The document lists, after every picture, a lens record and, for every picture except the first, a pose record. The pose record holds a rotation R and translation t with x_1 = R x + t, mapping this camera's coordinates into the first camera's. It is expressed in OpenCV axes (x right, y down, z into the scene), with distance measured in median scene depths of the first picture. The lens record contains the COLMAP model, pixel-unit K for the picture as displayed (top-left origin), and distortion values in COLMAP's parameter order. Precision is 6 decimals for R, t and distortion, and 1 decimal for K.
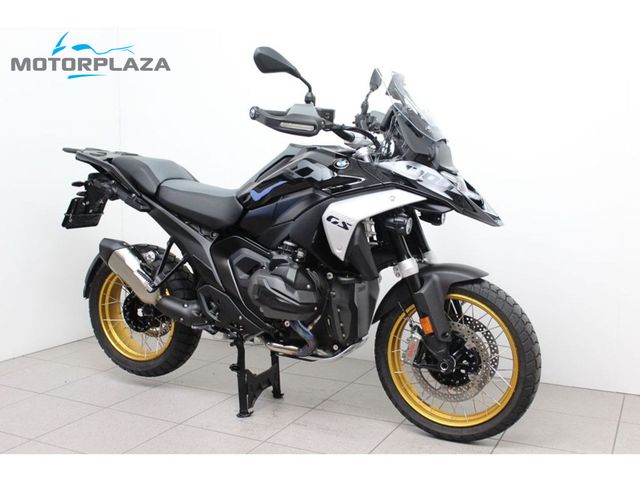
lens RADIAL K [[699.6, 0, 320.0], [0, 699.6, 240.0], [0, 0, 1]] dist [-0.020703, -0.010025]
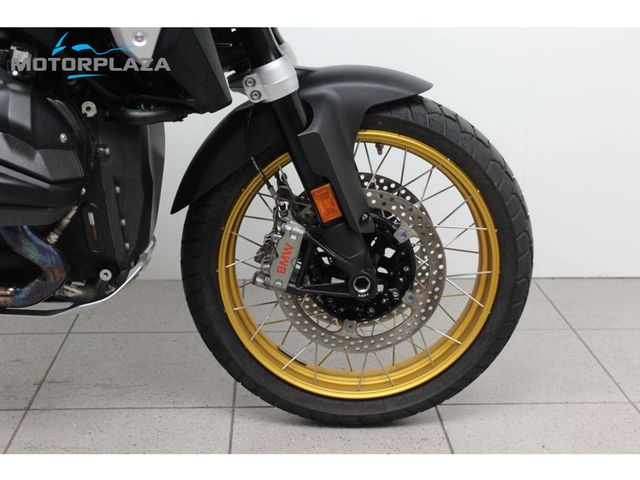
lens RADIAL K [[1007.6, 0, 320.0], [0, 1007.6, 240.0], [0, 0, 1]] dist [0.017249, -0.034087]
pose [[0.876105, -0.123881, 0.465932, -0.154917], [0.043087, 0.982676, 0.180254, 0.025304], [-0.480191, -0.137846, 0.866265, 0.405952]]
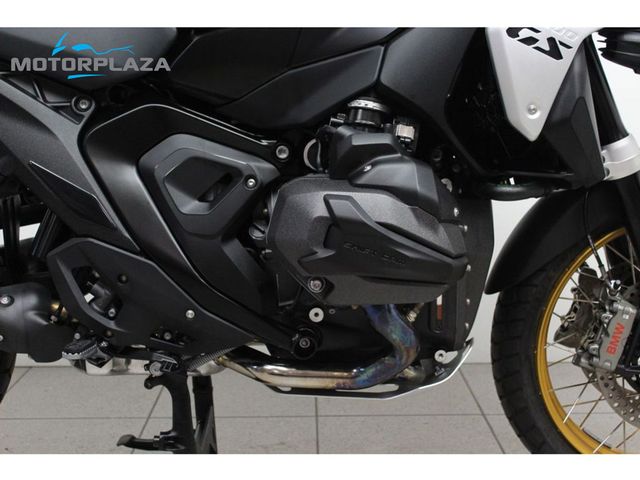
lens RADIAL K [[872.6, 0, 320.0], [0, 872.6, 240.0], [0, 0, 1]] dist [-0.007527, -0.021959]
pose [[0.882171, -0.078863, 0.464279, -0.292692], [0.049666, 0.995960, 0.074807, 0.040389], [-0.468303, -0.042933, 0.882524, 0.582365]]
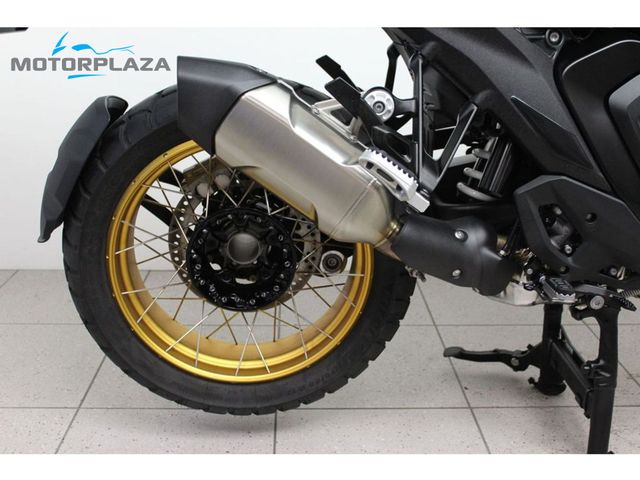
lens RADIAL K [[734.8, 0, 320.0], [0, 734.8, 240.0], [0, 0, 1]] dist [-0.030298, -0.032489]
pose [[0.869490, -0.130998, 0.476263, -0.505408], [0.029316, 0.976178, 0.214981, 0.011435], [-0.493080, -0.172962, 0.852617, 0.799294]]
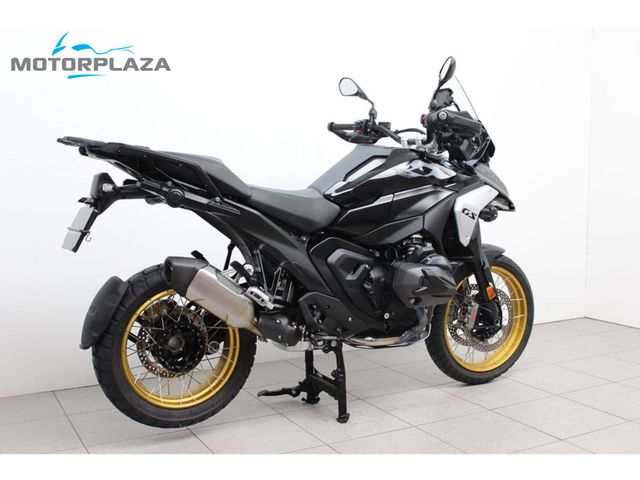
lens RADIAL K [[699.6, 0, 320.0], [0, 699.6, 240.0], [0, 0, 1]] dist [-0.020703, -0.010025]
pose [[0.560763, -0.067255, 0.825240, -1.014414], [0.090125, 0.995731, 0.019908, -0.025044], [-0.823057, 0.063211, 0.564431, 0.508601]]
